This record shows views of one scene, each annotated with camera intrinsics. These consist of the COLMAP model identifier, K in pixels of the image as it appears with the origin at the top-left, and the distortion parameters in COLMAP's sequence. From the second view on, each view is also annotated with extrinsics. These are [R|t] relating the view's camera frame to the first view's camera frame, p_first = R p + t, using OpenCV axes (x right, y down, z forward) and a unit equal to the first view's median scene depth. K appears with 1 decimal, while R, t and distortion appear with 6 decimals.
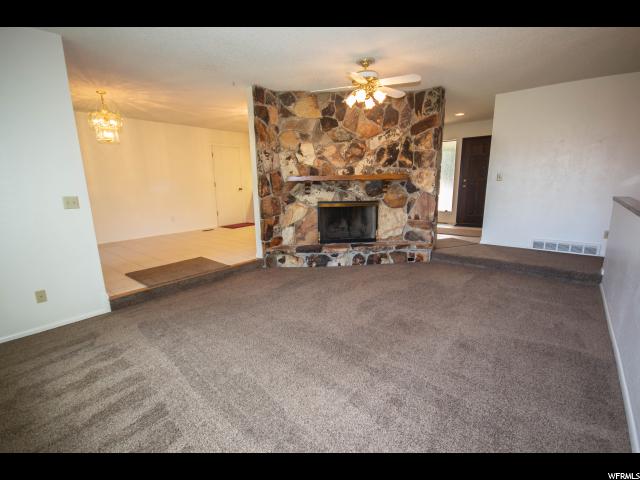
lens RADIAL K [[296.2, 0, 316.7], [0, 296.2, 242.4], [0, 0, 1]] dist [-0.000768, -0.004741]
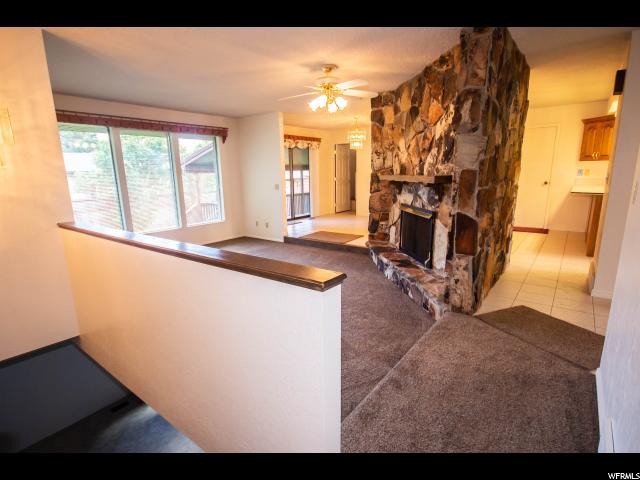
lens RADIAL K [[332.5, 0, 316.7], [0, 332.5, 240.2], [0, 0, 1]] dist [0.003502, -0.001135]
pose [[0.040598, 0.222366, -0.974118, 1.011704], [-0.185479, 0.959654, 0.211335, -0.199554], [0.981809, 0.172098, 0.080204, 0.699889]]
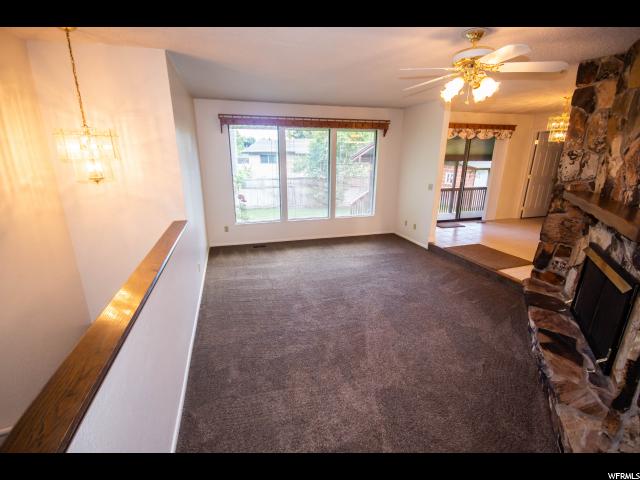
lens RADIAL K [[296.2, 0, 314.4], [0, 296.2, 243.2], [0, 0, 1]] dist [-0.000768, -0.004741]
pose [[-0.553261, 0.256566, -0.792513, 0.742156], [-0.161313, 0.900379, 0.404100, -0.281118], [0.817240, 0.351415, -0.456757, 0.843780]]
